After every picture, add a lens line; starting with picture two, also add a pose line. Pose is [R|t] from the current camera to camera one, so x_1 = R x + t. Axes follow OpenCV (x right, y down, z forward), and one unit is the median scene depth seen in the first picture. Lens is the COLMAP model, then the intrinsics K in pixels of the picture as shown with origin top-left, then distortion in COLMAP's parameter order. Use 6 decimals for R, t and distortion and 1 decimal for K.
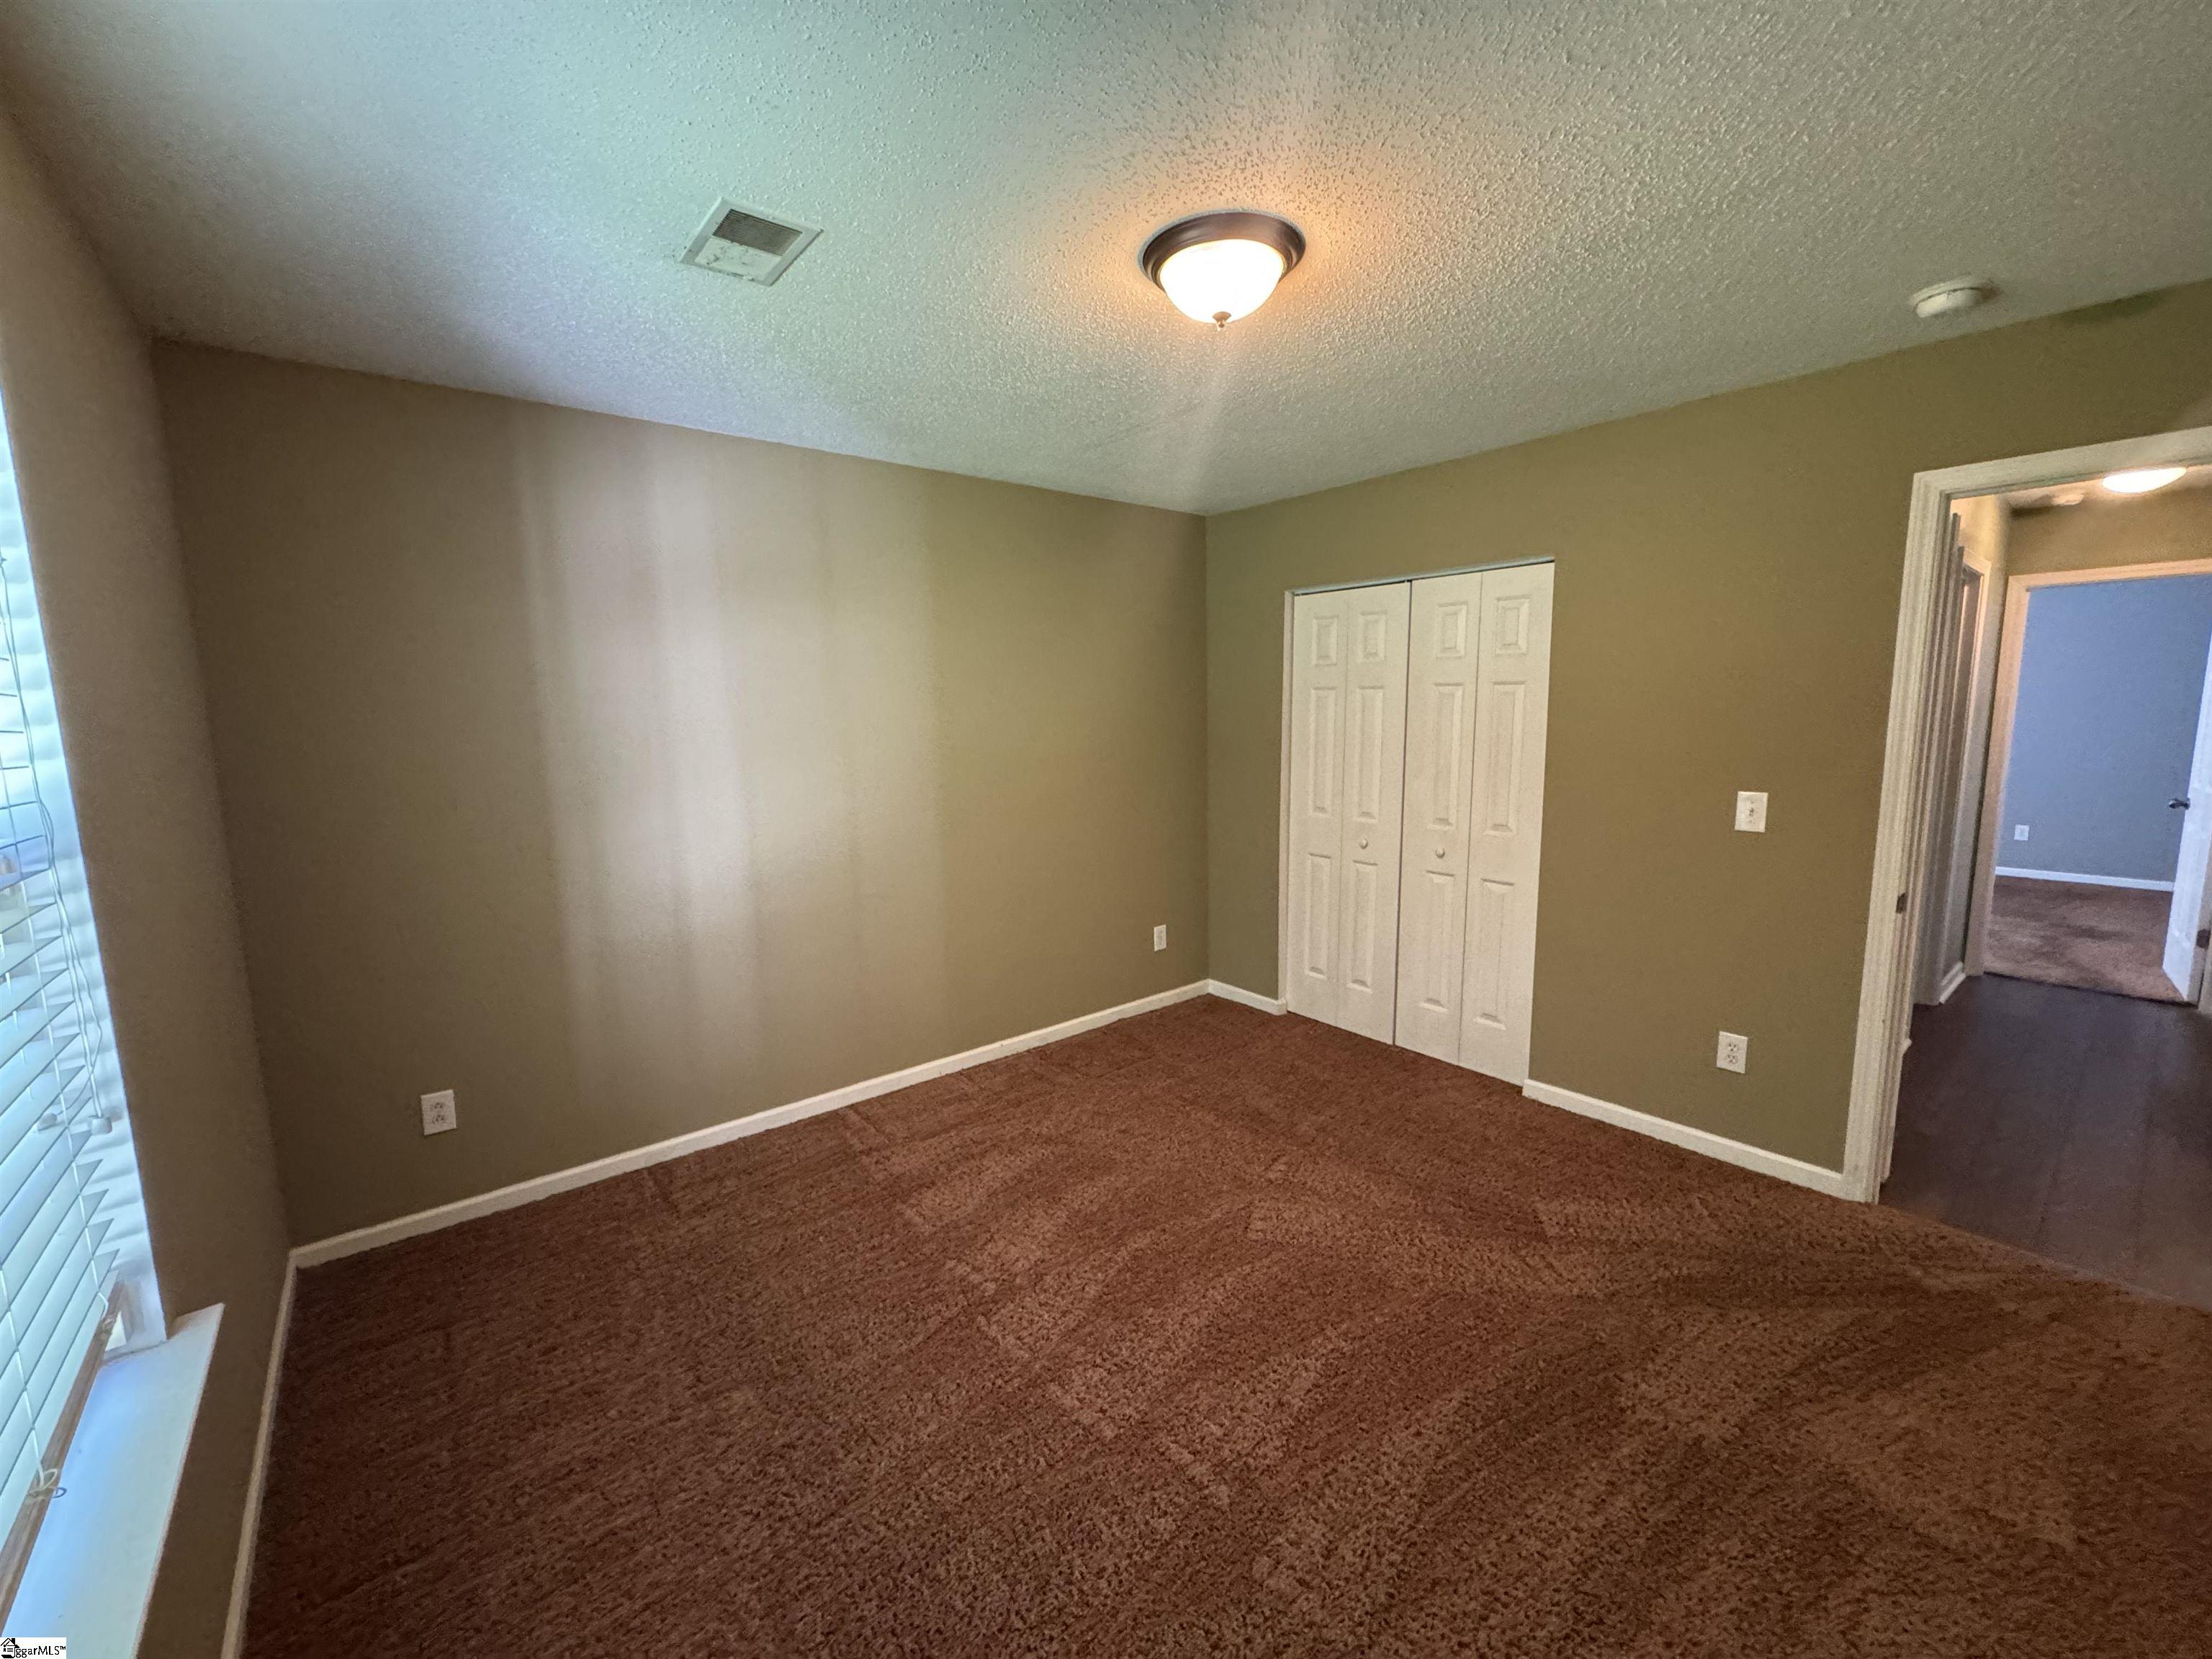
lens RADIAL K [[881.4, 0, 1104.6], [0, 881.4, 830.9], [0, 0, 1]] dist [-0.002673, 0.000673]
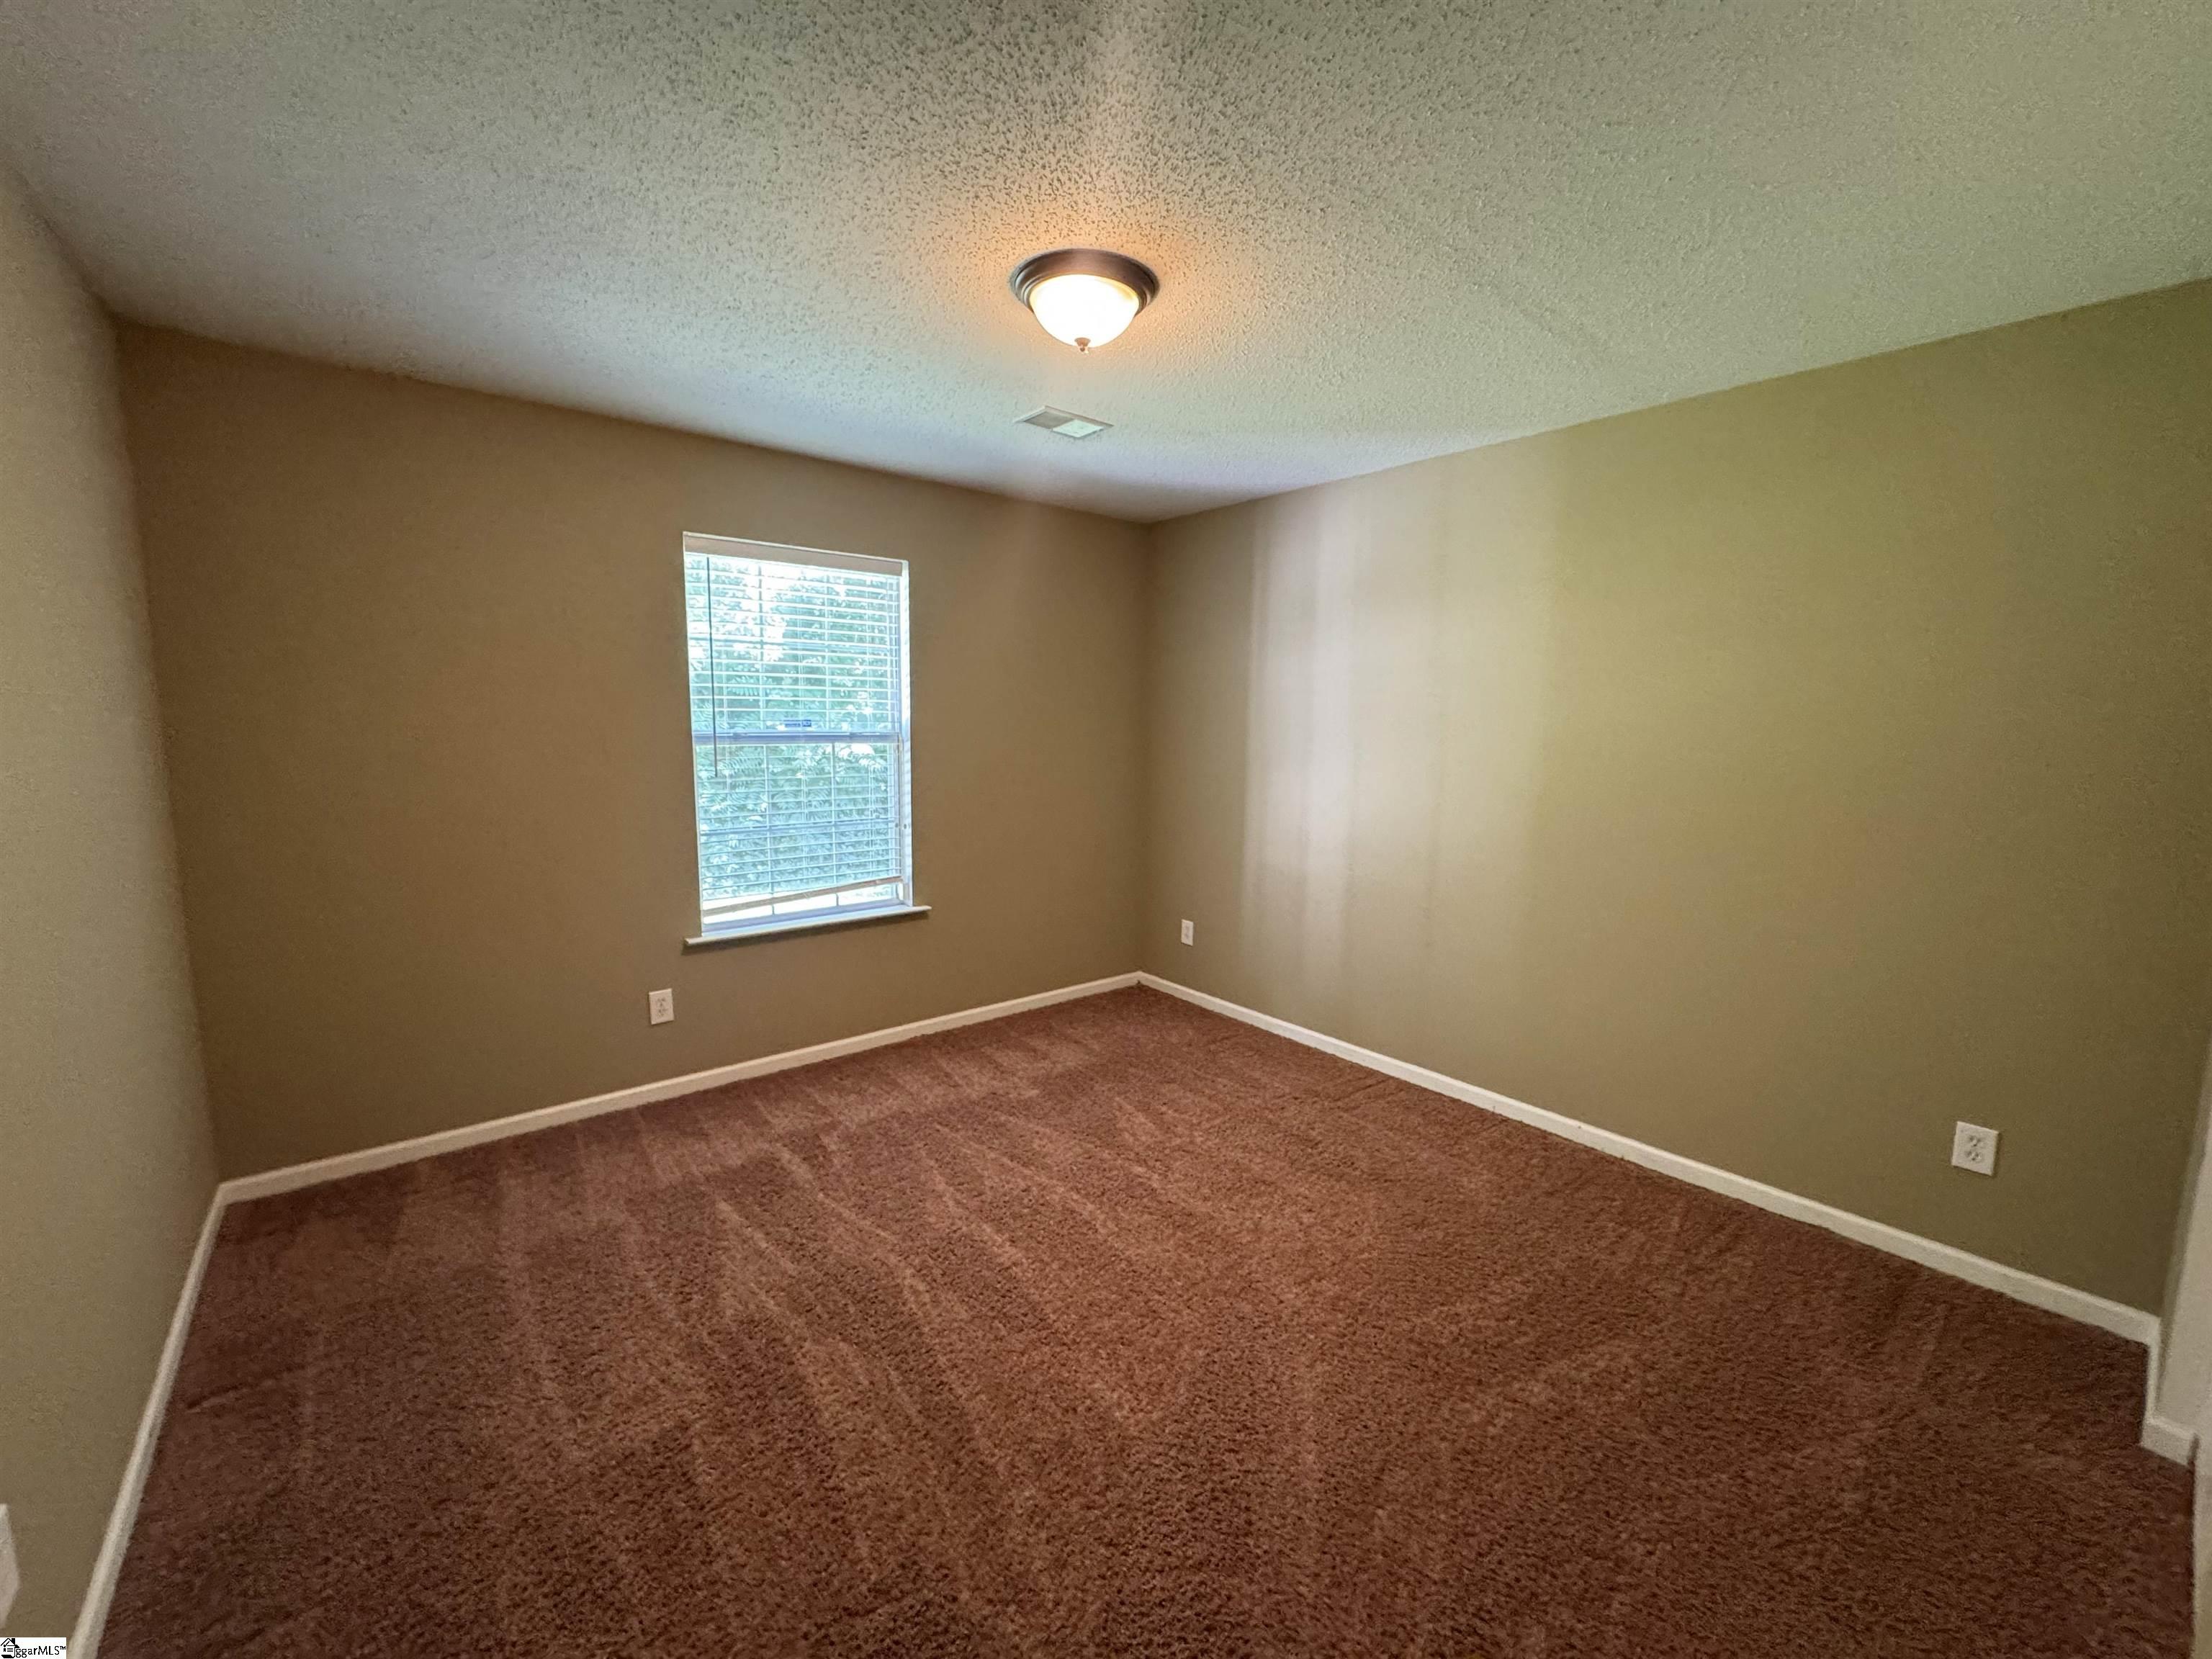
lens RADIAL K [[881.4, 0, 1104.6], [0, 881.4, 830.9], [0, 0, 1]] dist [-0.002673, 0.000673]
pose [[-0.000025, 0.145379, -0.989376, 0.890096], [-0.147238, 0.978592, 0.143798, -0.097159], [0.989101, 0.145677, 0.021381, 0.738533]]
